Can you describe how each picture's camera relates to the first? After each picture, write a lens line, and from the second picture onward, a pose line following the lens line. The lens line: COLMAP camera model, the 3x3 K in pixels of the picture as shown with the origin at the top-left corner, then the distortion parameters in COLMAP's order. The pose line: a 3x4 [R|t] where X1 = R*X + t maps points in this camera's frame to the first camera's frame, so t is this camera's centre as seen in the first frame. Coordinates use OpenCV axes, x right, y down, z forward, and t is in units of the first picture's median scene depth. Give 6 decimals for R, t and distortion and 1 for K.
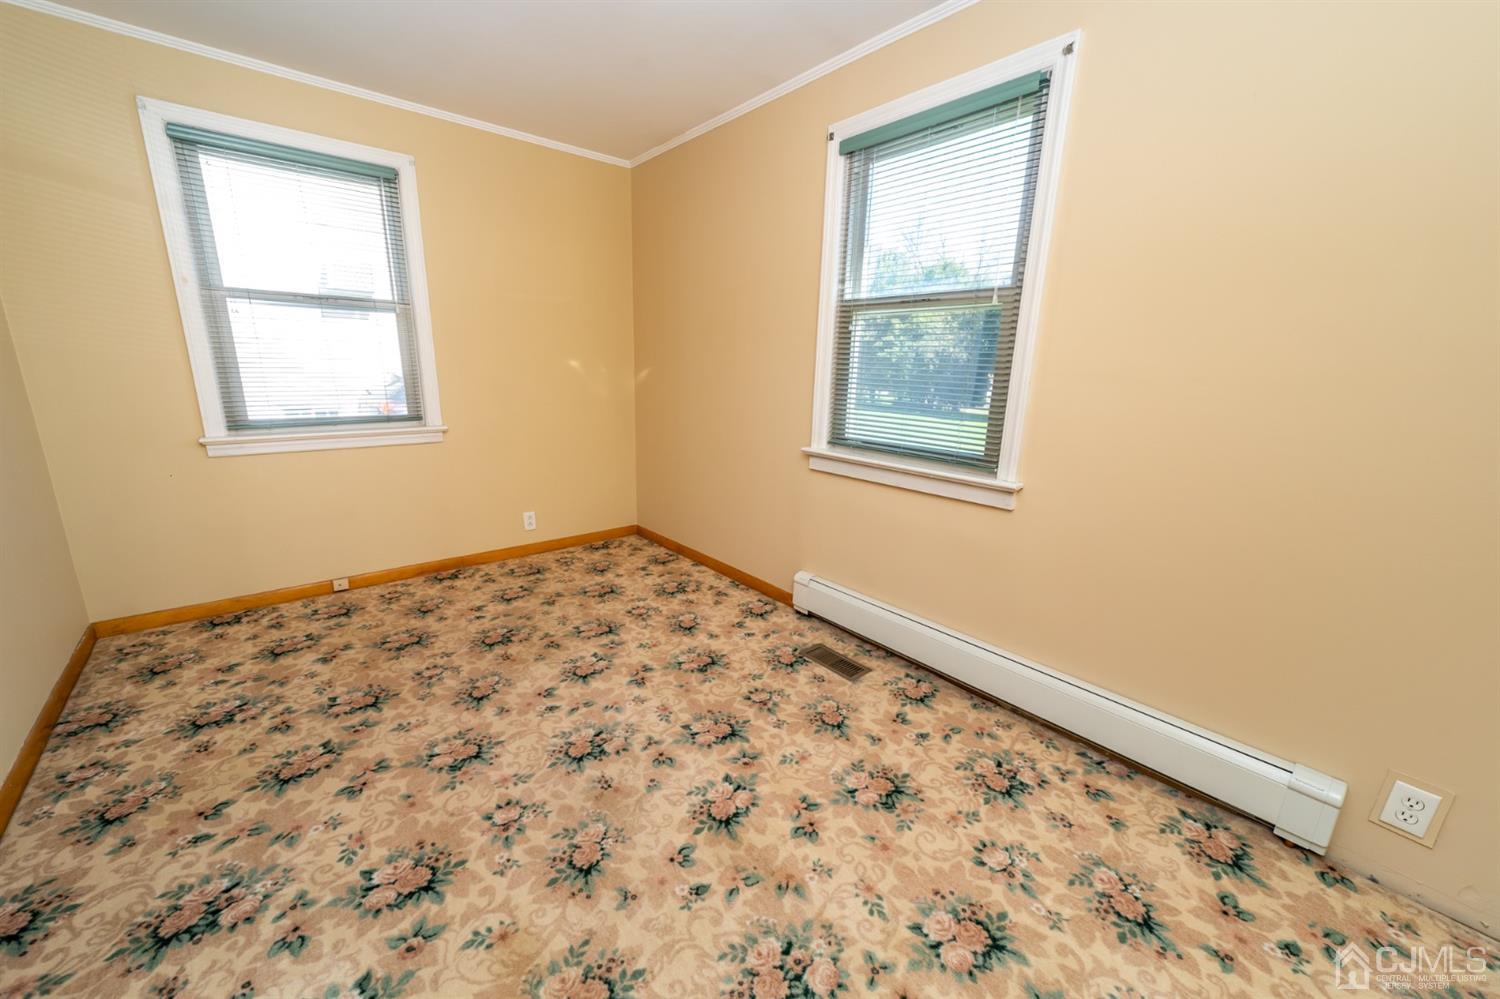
lens RADIAL K [[540.4, 0, 745.6], [0, 540.4, 522.5], [0, 0, 1]] dist [0.000332, 0.000157]
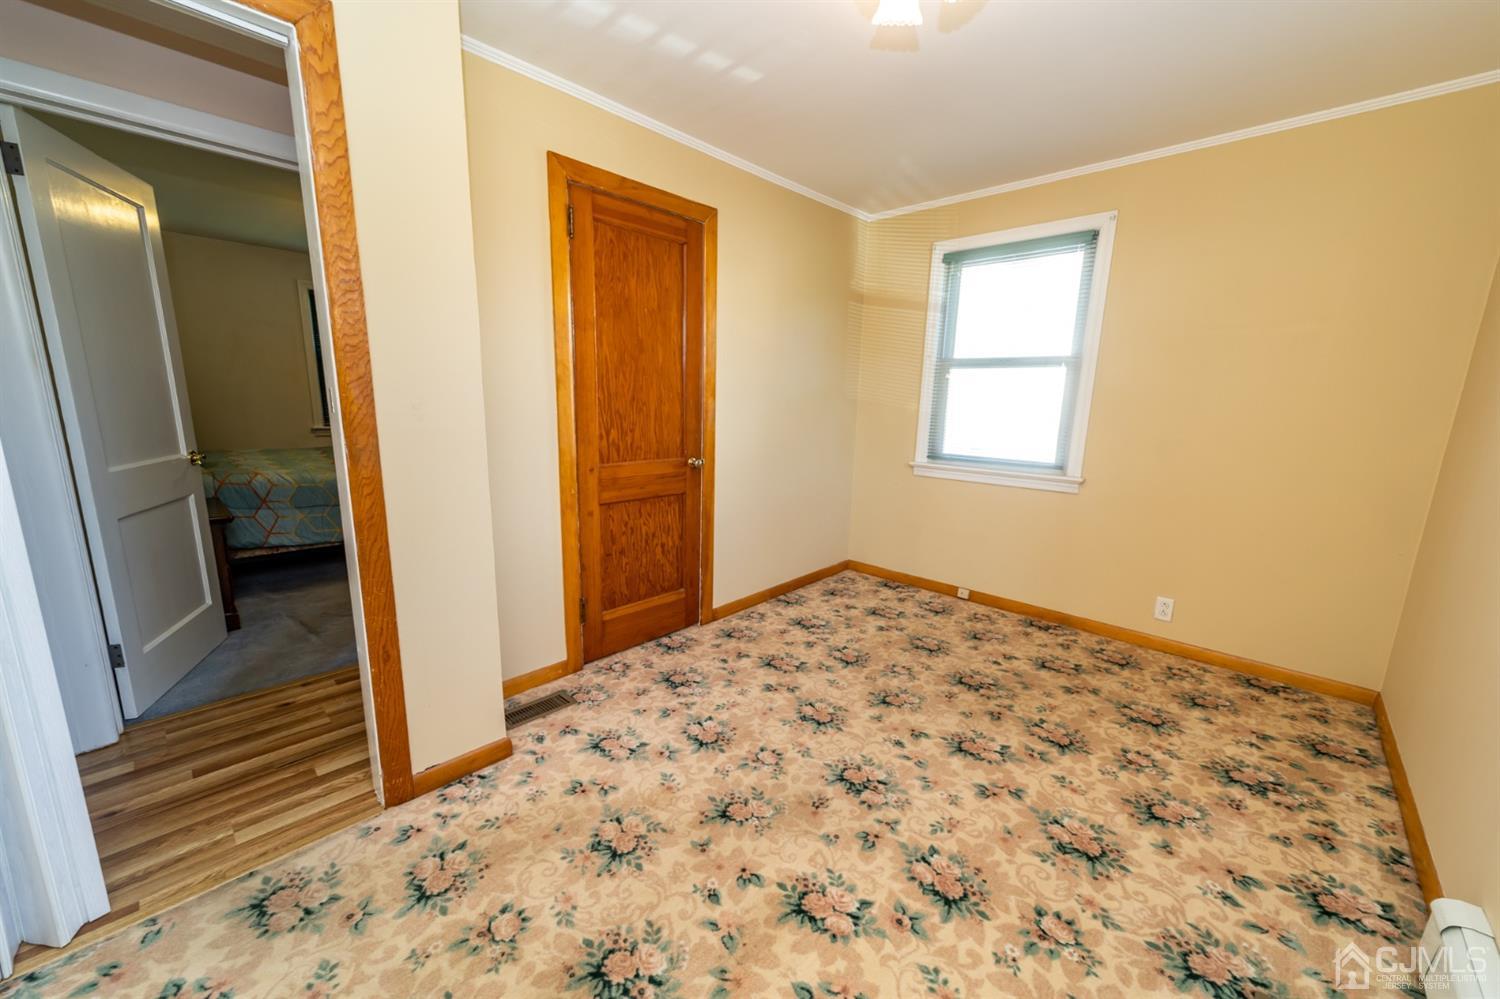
lens RADIAL K [[567.8, 0, 744.4], [0, 567.8, 506.7], [0, 0, 1]] dist [0.002058, 0.000676]
pose [[0.131255, 0.171273, -0.976441, 0.411411], [-0.299160, 0.945887, 0.125700, -0.086447], [0.945133, 0.275613, 0.175390, 0.316791]]
